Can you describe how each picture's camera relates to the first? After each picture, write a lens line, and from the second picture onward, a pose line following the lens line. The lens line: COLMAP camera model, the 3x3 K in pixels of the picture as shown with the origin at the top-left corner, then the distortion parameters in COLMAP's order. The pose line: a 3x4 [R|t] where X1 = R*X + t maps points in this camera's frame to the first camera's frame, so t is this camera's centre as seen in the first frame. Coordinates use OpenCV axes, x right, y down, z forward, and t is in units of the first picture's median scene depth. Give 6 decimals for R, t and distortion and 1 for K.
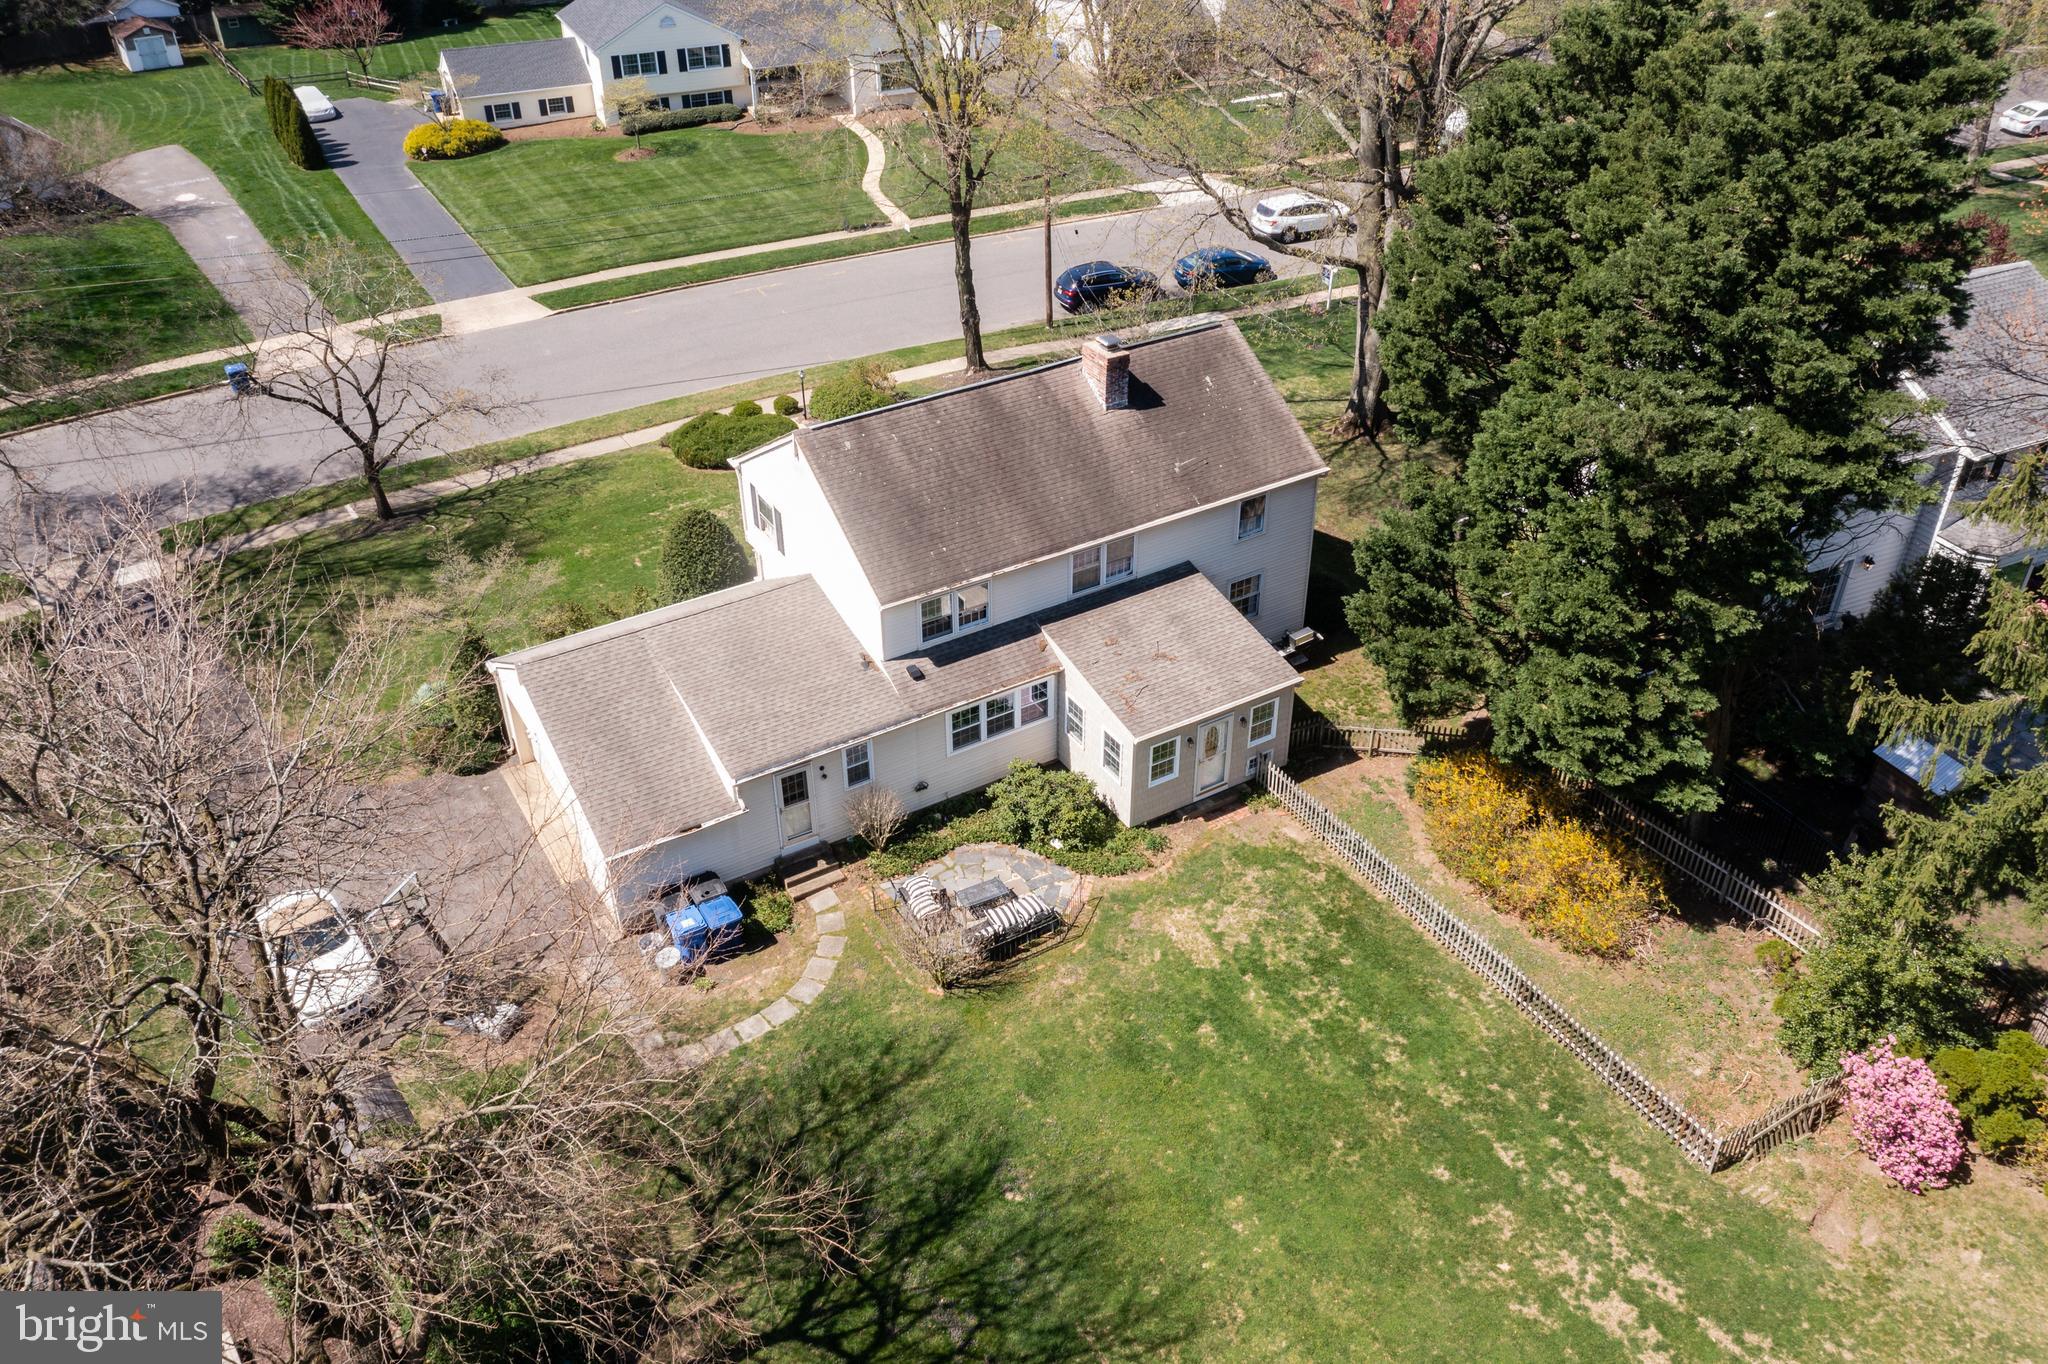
lens RADIAL K [[1589.8, 0, 1031.5], [0, 1589.8, 740.7], [0, 0, 1]] dist [-0.020746, 0.083288]
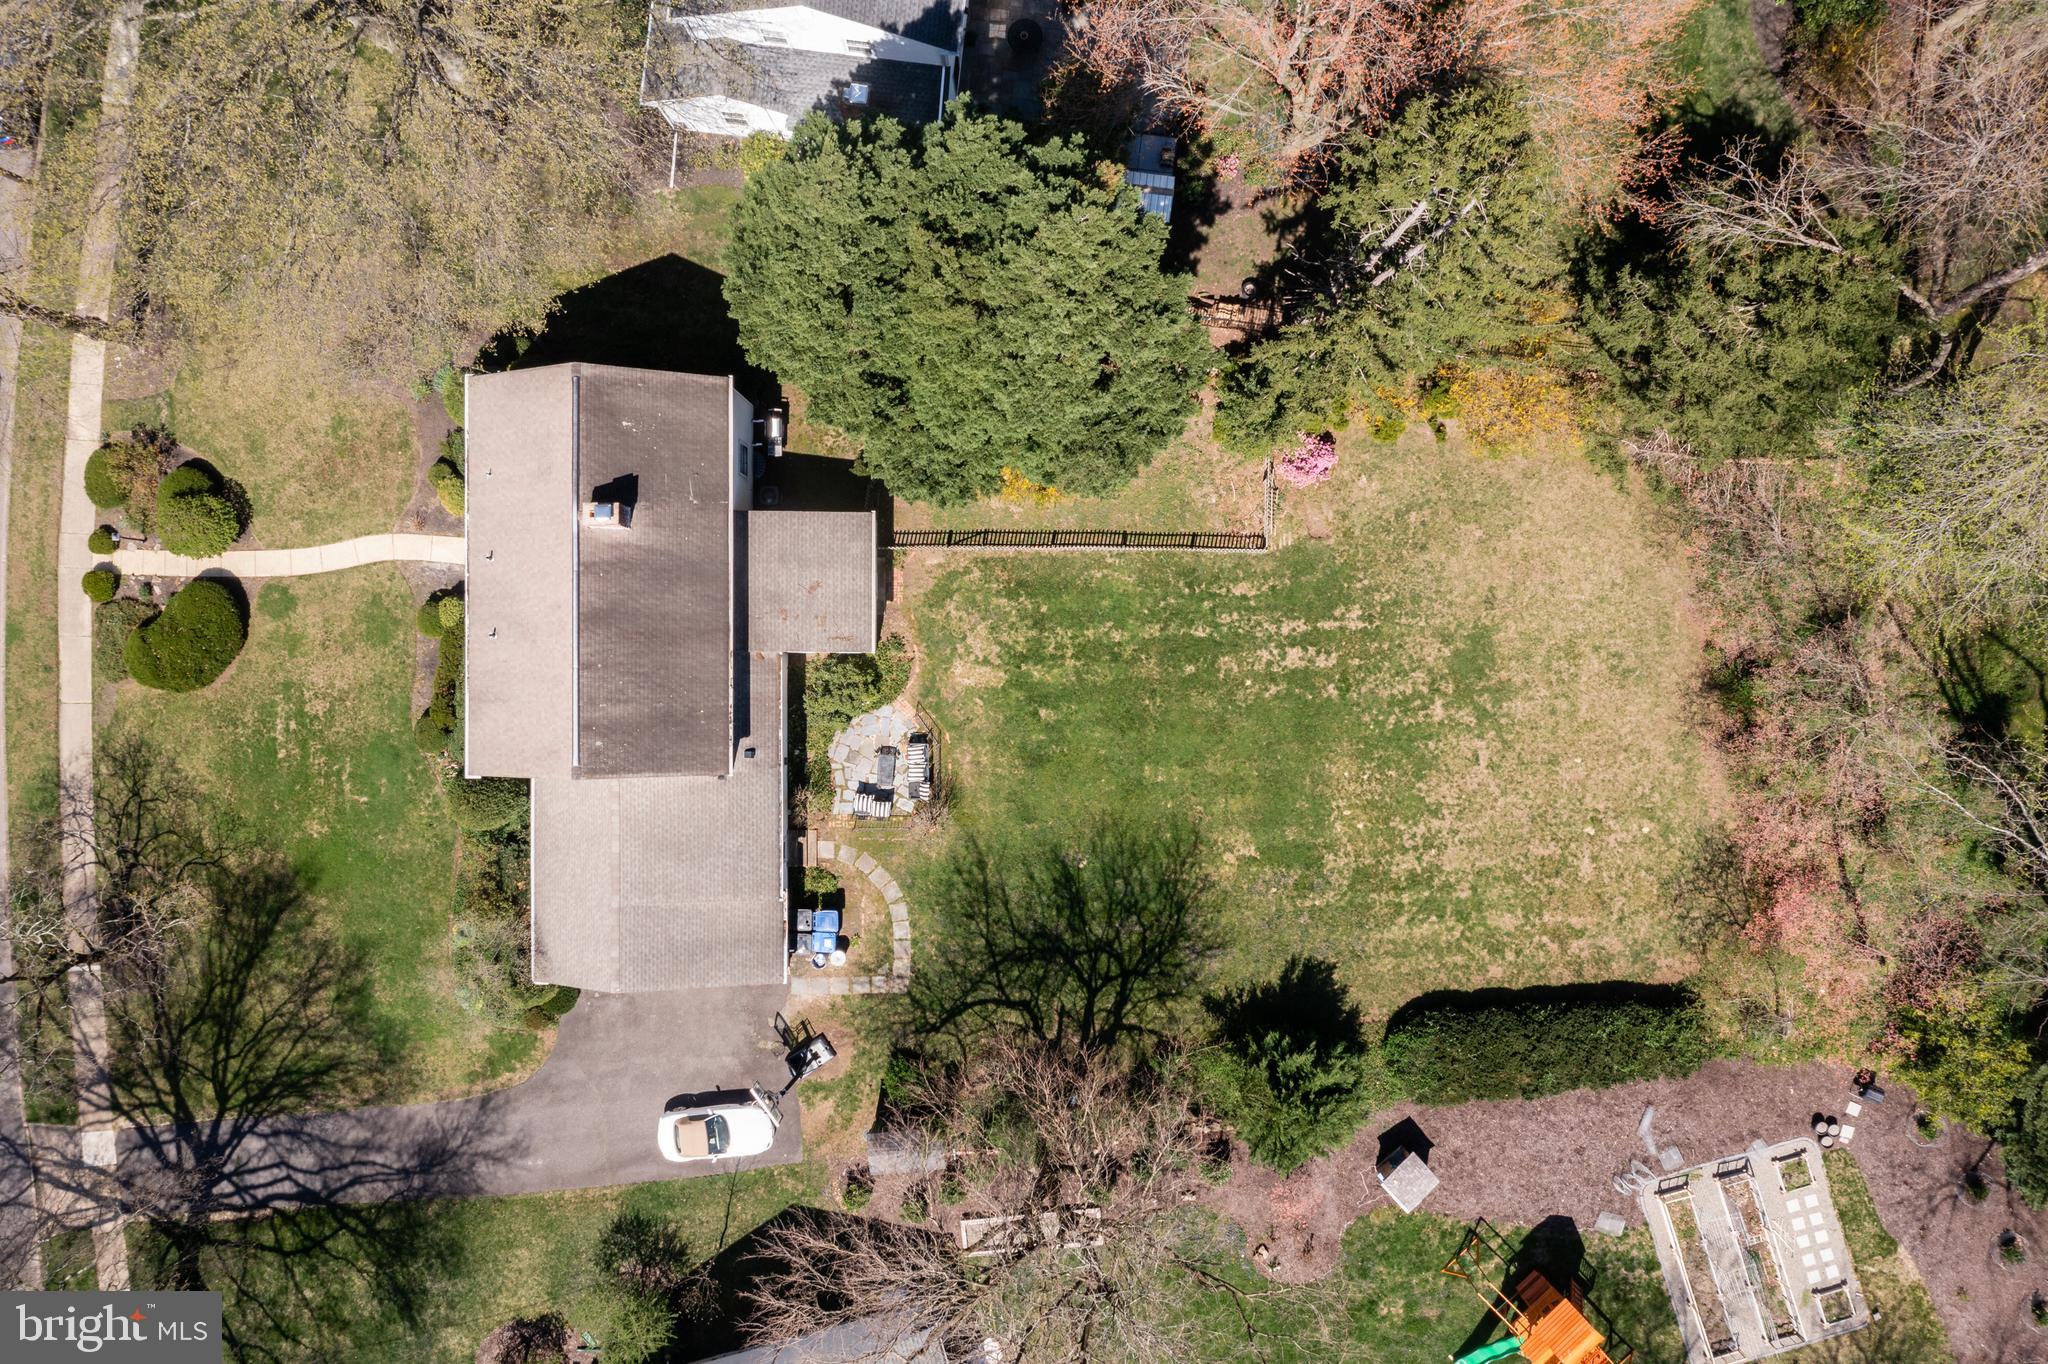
lens RADIAL K [[1587.3, 0, 1037.9], [0, 1587.3, 683.4], [0, 0, 1]] dist [-0.002392, 0.006351]
pose [[0.522250, -0.852772, -0.005873, 0.125016], [0.510600, 0.307168, 0.803078, -1.069564], [-0.683039, -0.422406, 0.595844, -0.020042]]
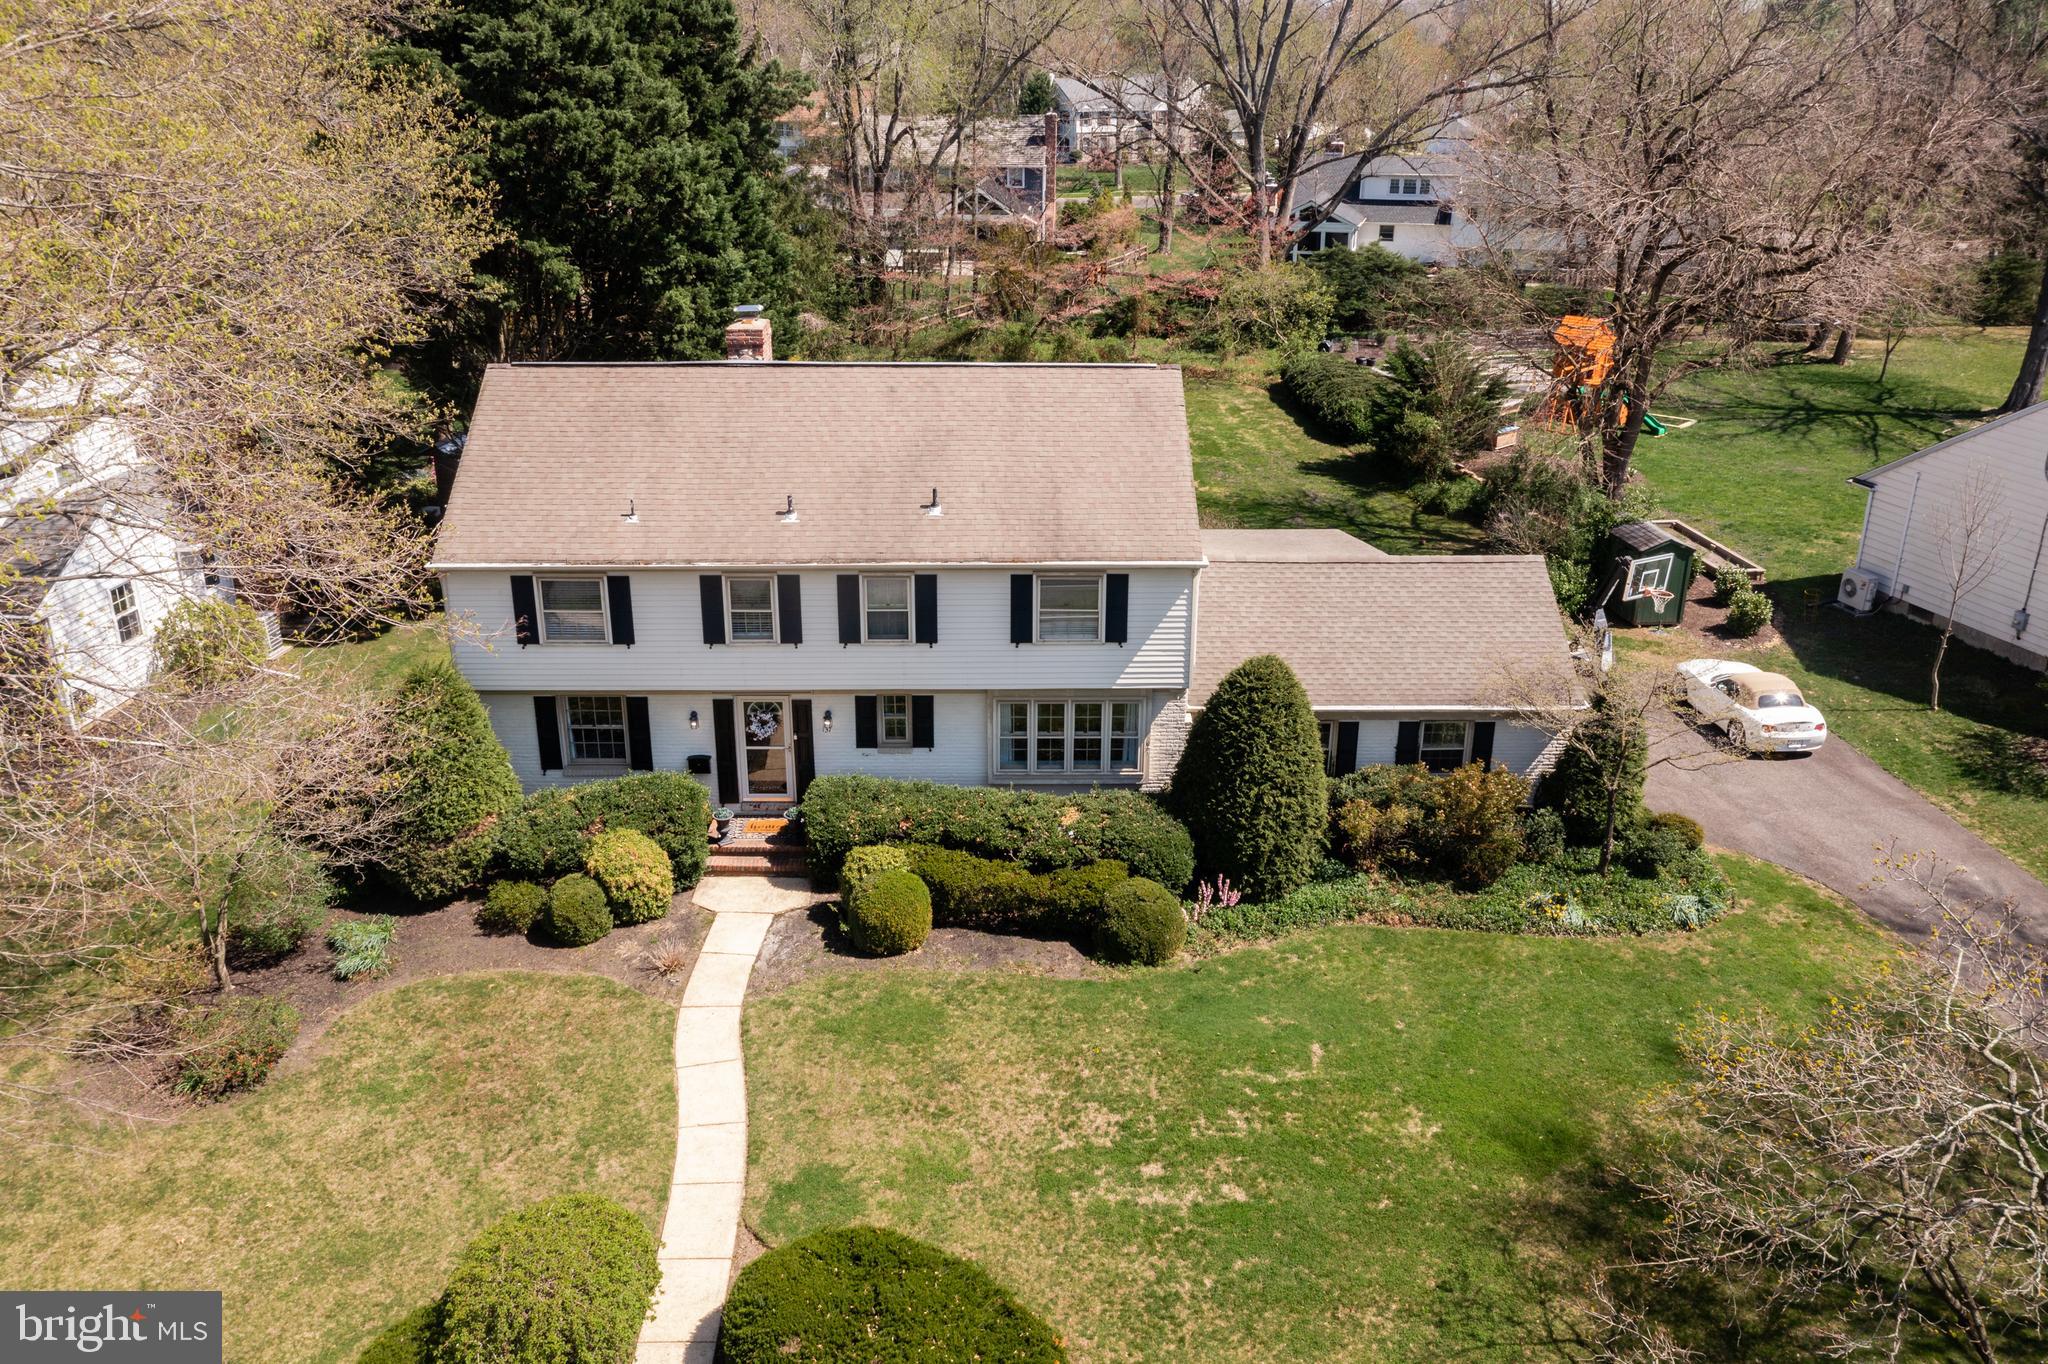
lens RADIAL K [[1621.1, 0, 1029.4], [0, 1621.1, 679.0], [0, 0, 1]] dist [0.001892, 0.009061]
pose [[-0.863513, -0.182860, 0.470009, -0.493765], [0.301466, 0.559969, 0.771721, -0.751717], [-0.404307, 0.808082, -0.428415, 1.486744]]
